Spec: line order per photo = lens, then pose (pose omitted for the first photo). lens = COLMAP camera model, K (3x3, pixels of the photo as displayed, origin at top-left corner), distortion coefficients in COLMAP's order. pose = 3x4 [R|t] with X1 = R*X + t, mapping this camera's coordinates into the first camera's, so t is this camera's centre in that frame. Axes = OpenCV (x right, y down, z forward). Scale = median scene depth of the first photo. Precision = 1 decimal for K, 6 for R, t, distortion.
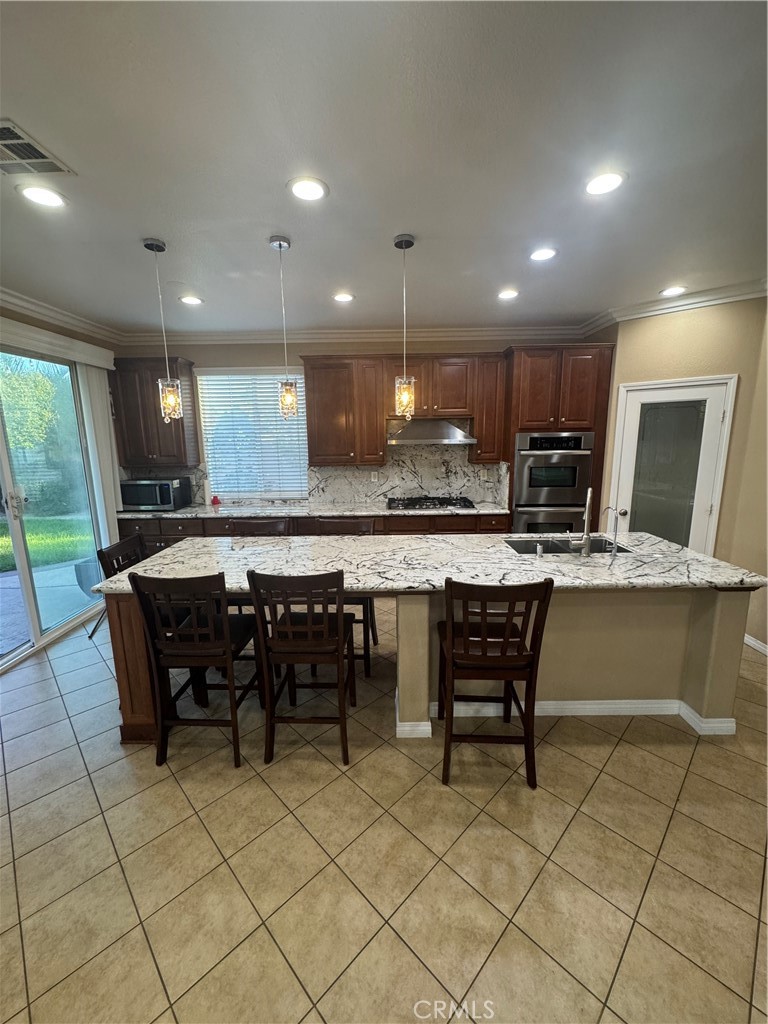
lens RADIAL K [[413.1, 0, 384.0], [0, 413.1, 512.0], [0, 0, 1]] dist [-0.001952, -0.000028]
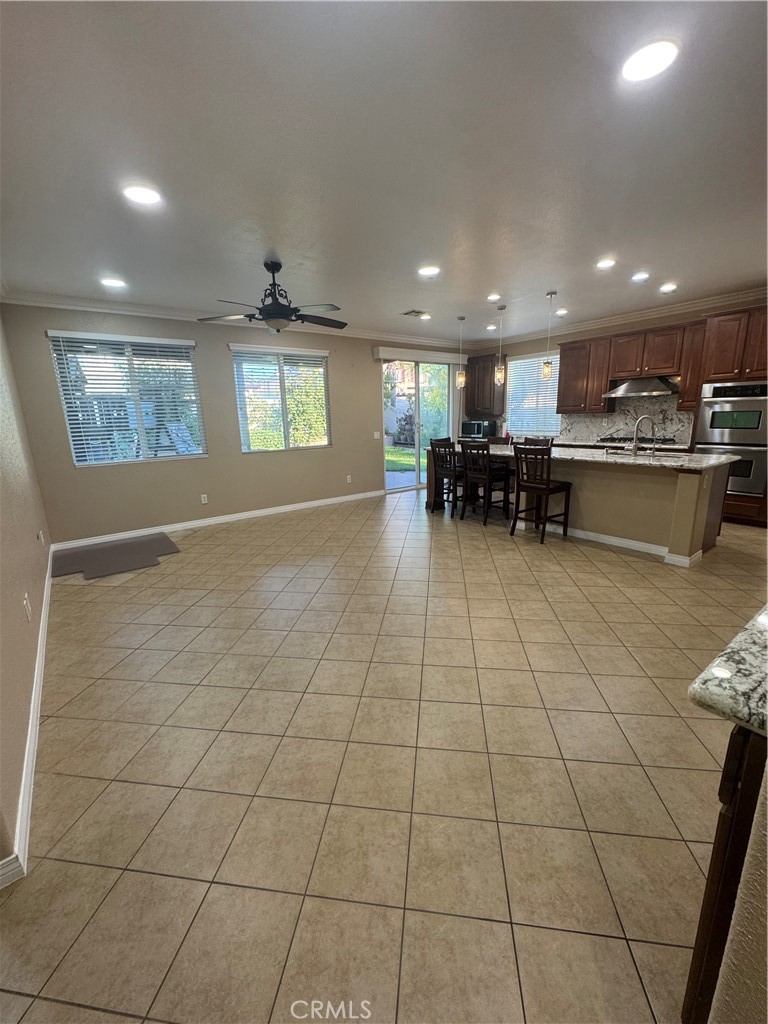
lens RADIAL K [[406.4, 0, 384.0], [0, 406.4, 512.0], [0, 0, 1]] dist [-0.000745, -0.000142]
pose [[0.610857, 0.180121, -0.770980, 0.719682], [-0.125983, 0.983484, 0.129951, 0.147753], [0.781653, 0.017749, 0.623460, -0.507899]]
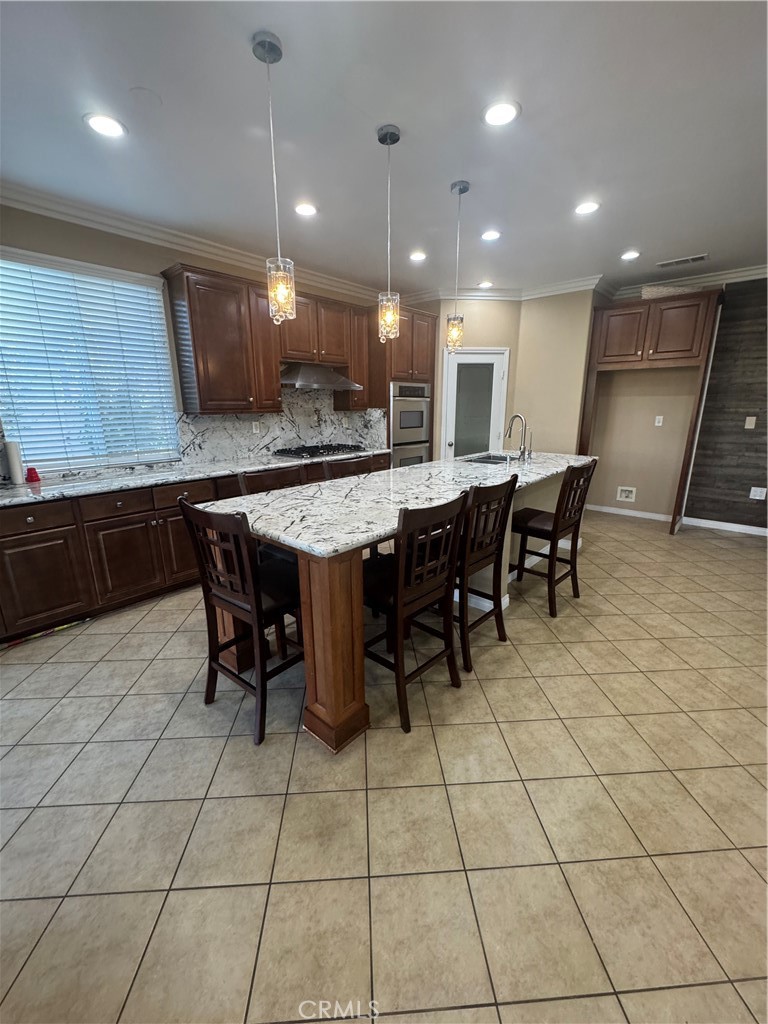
lens RADIAL K [[413.1, 0, 384.0], [0, 413.1, 512.0], [0, 0, 1]] dist [-0.001952, -0.000028]
pose [[0.653926, -0.181844, 0.734380, -0.588351], [0.136711, 0.983107, 0.121699, 0.024987], [-0.744104, 0.020816, 0.667739, 0.234338]]
